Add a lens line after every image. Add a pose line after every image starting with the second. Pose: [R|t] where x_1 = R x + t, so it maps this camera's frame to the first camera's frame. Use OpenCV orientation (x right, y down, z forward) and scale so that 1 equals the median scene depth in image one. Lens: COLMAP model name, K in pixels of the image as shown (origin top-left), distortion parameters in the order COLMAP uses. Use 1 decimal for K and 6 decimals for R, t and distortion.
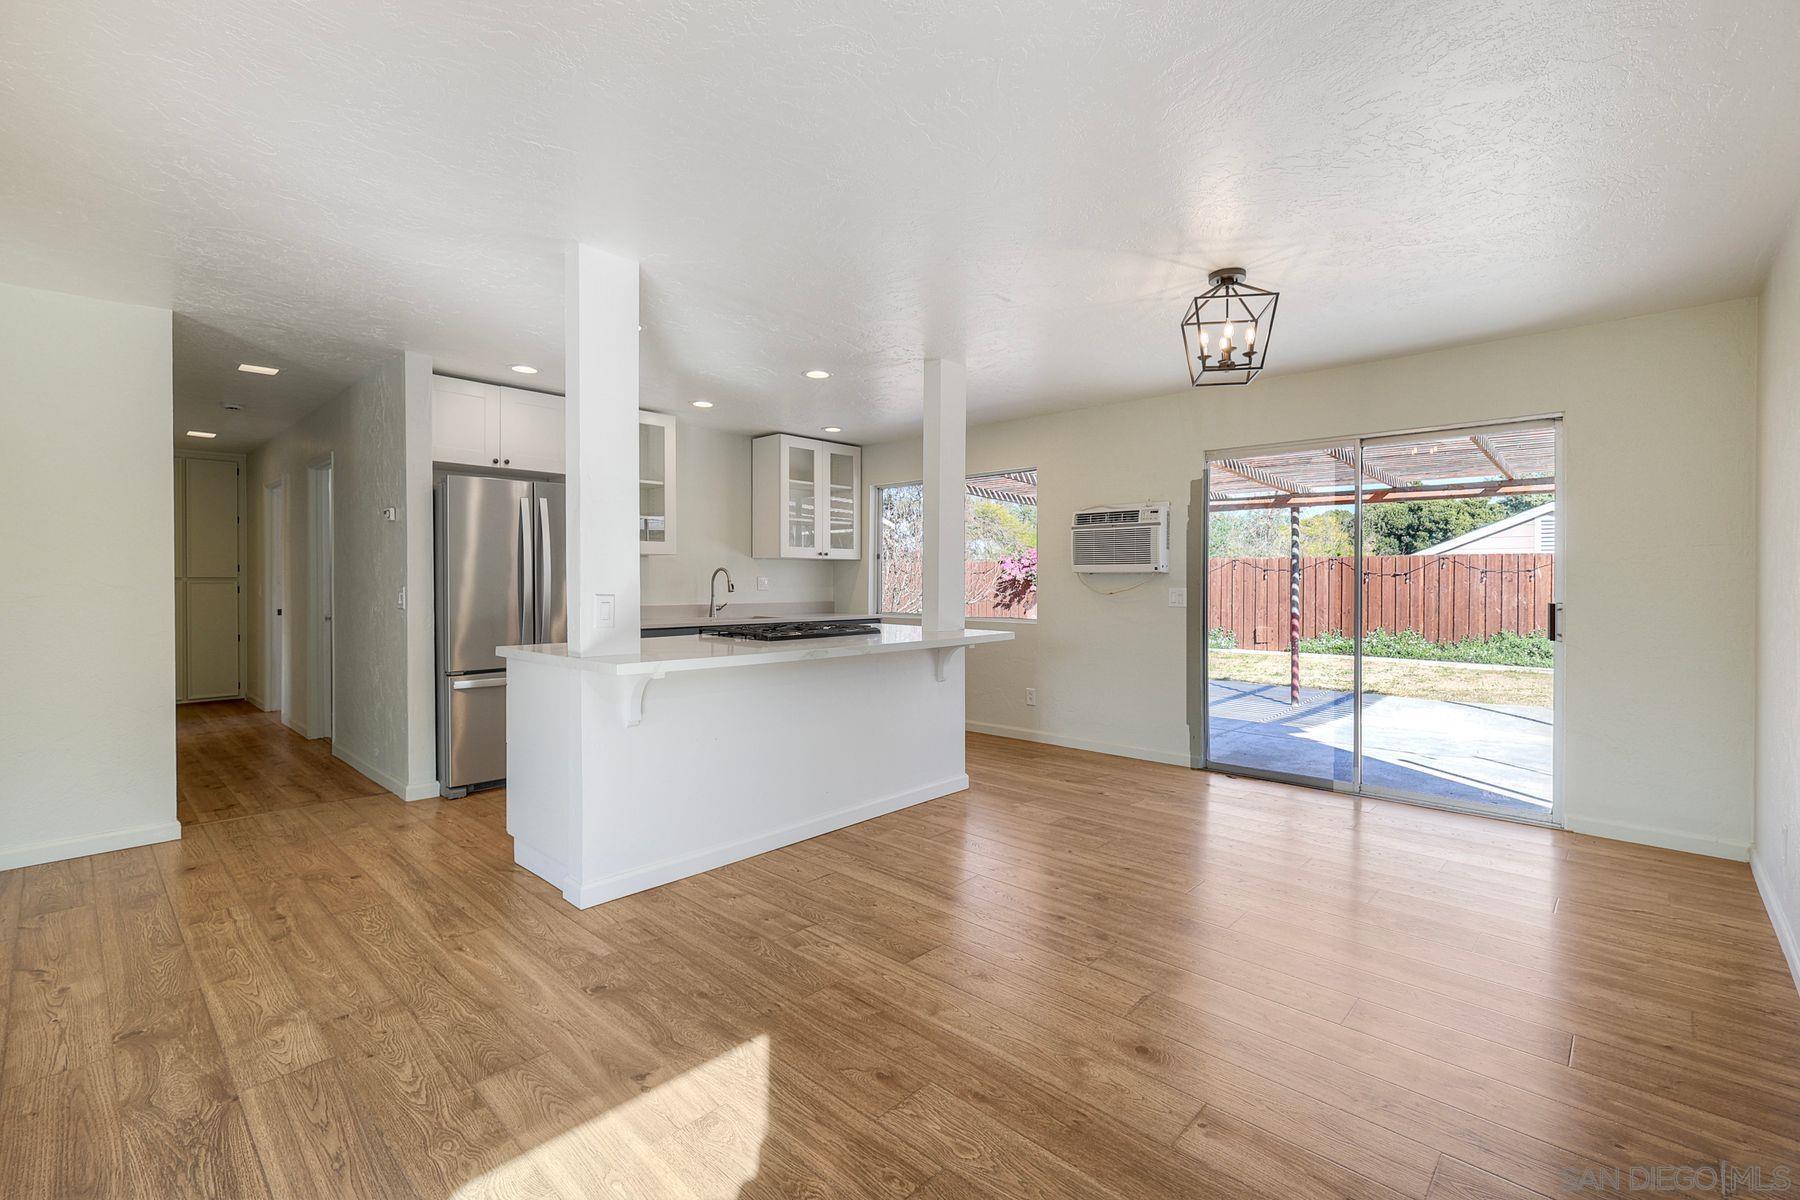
lens RADIAL K [[793.1, 0, 903.4], [0, 793.1, 593.5], [0, 0, 1]] dist [0.002175, 0.000093]
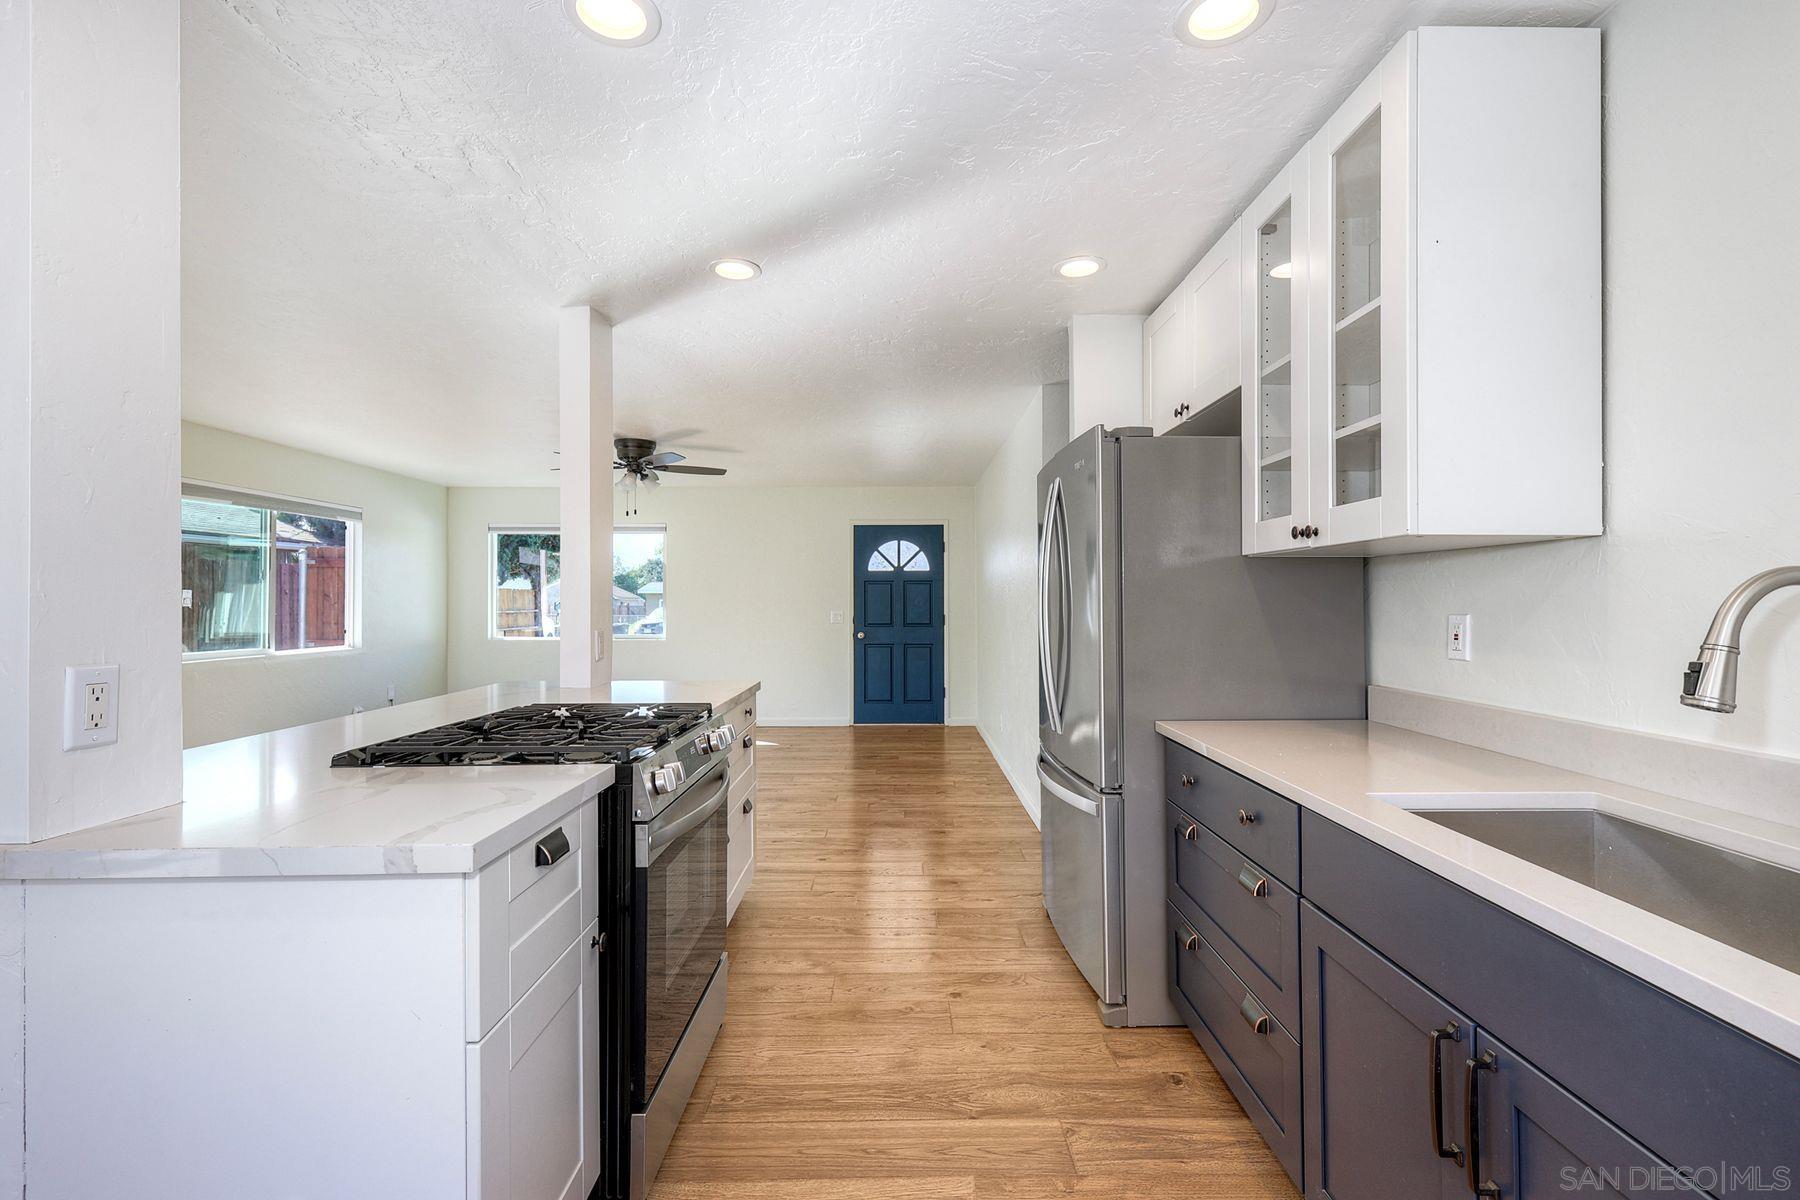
lens RADIAL K [[785.1, 0, 906.6], [0, 785.1, 596.0], [0, 0, 1]] dist [0.002812, 0.000335]
pose [[-0.720704, -0.005196, -0.693224, 0.026056], [-0.011609, 0.999922, 0.004573, -0.028734], [0.693146, 0.011343, -0.720708, 1.135225]]
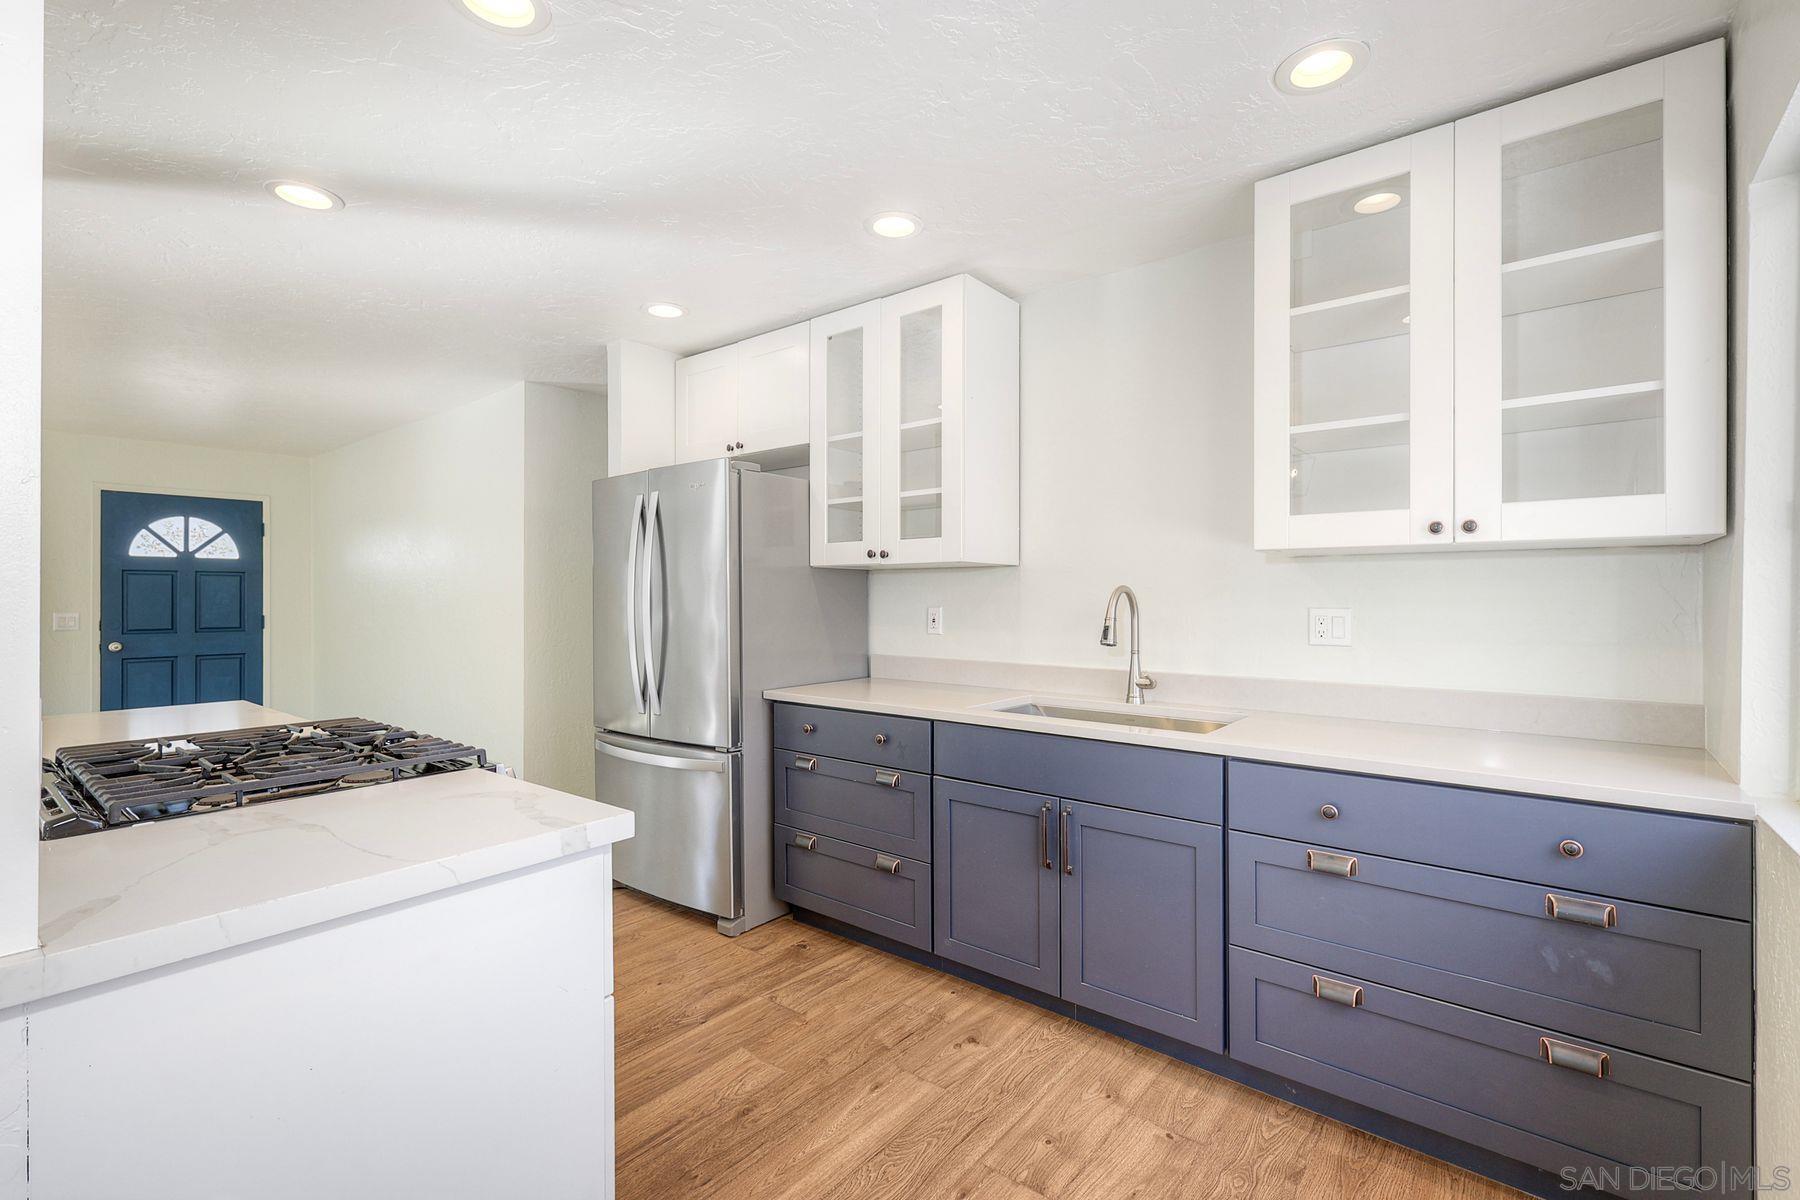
lens RADIAL K [[793.1, 0, 903.4], [0, 793.1, 593.5], [0, 0, 1]] dist [0.002175, 0.000093]
pose [[0.077586, -0.006732, -0.996963, 0.198511], [-0.016785, 0.999827, -0.008057, -0.026629], [0.996844, 0.017359, 0.077460, 0.979440]]
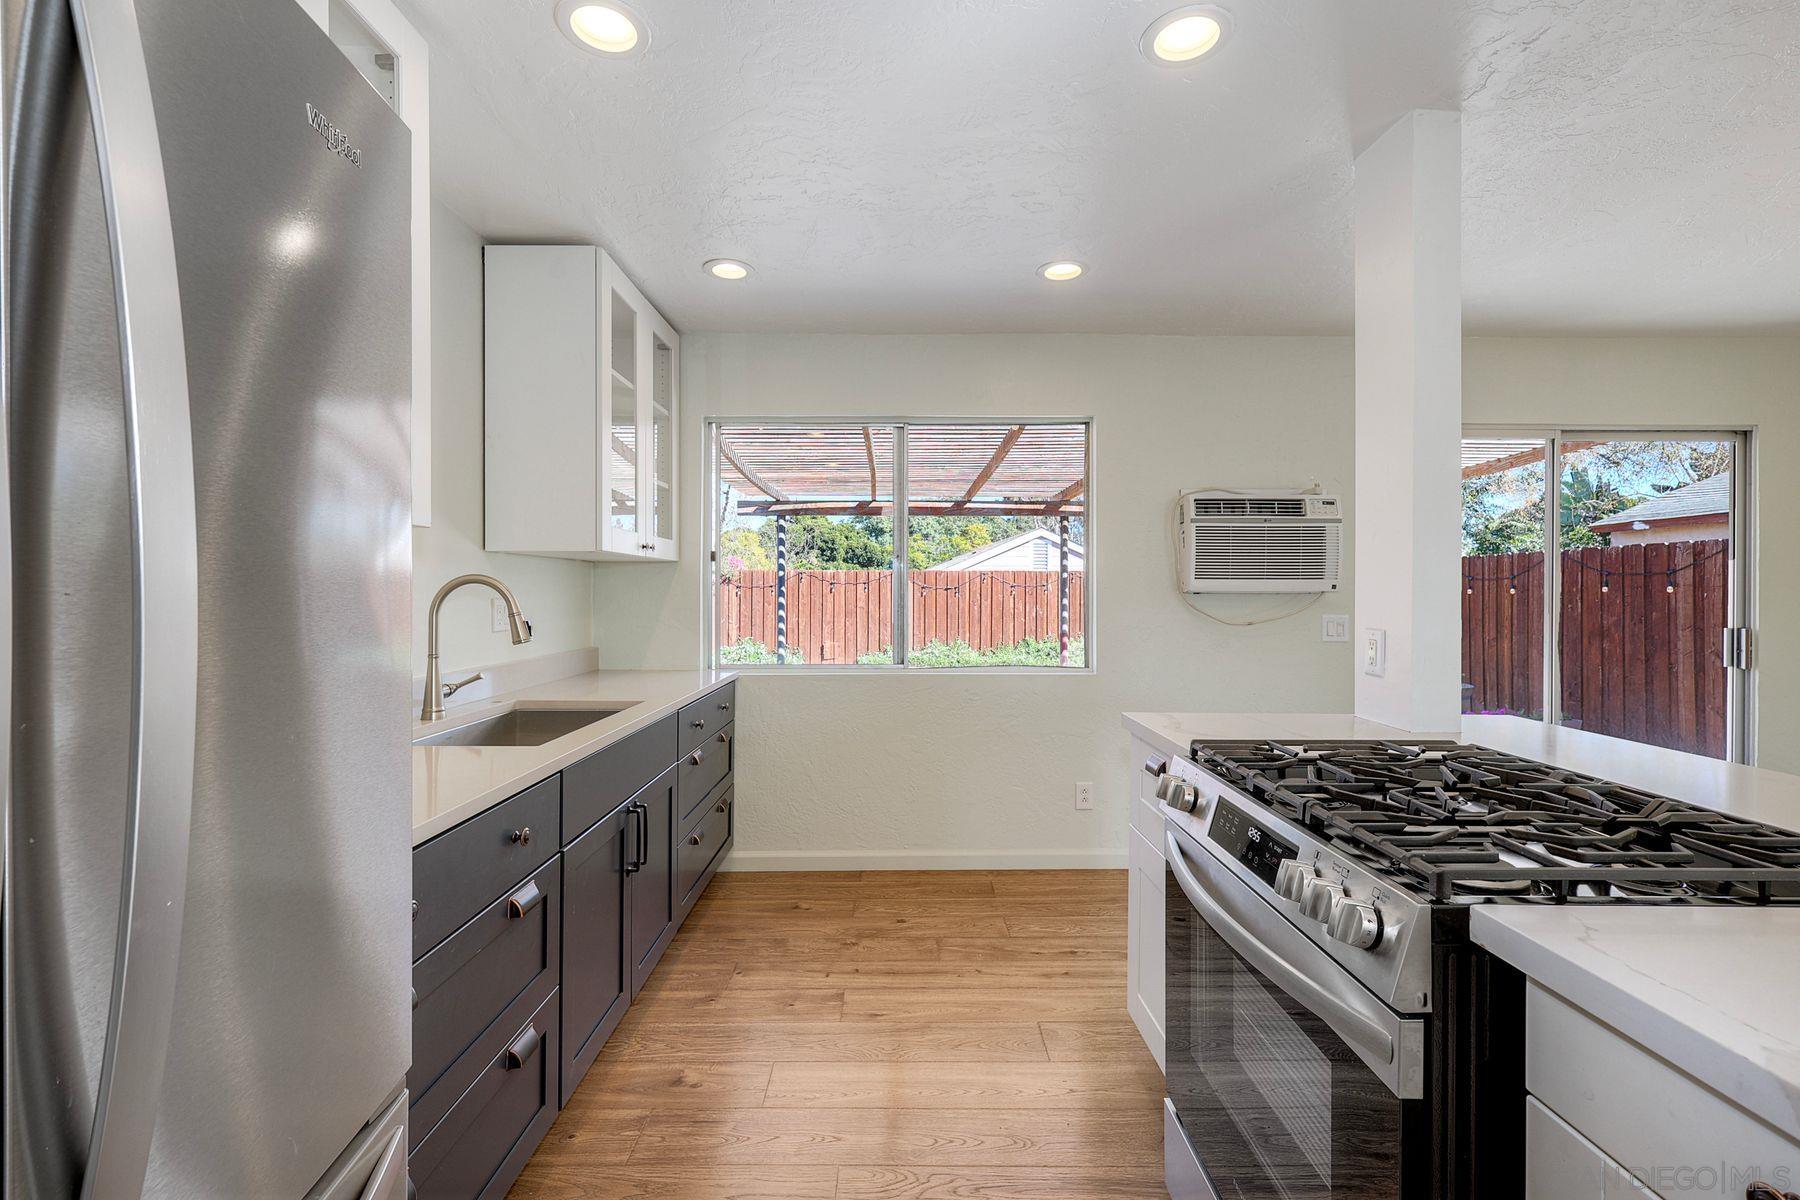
lens RADIAL K [[785.1, 0, 906.6], [0, 785.1, 596.0], [0, 0, 1]] dist [0.002812, 0.000335]
pose [[0.719761, -0.004251, 0.694209, -0.380058], [0.011068, 0.999924, -0.005352, -0.022251], [-0.694133, 0.011536, 0.719754, 0.714208]]
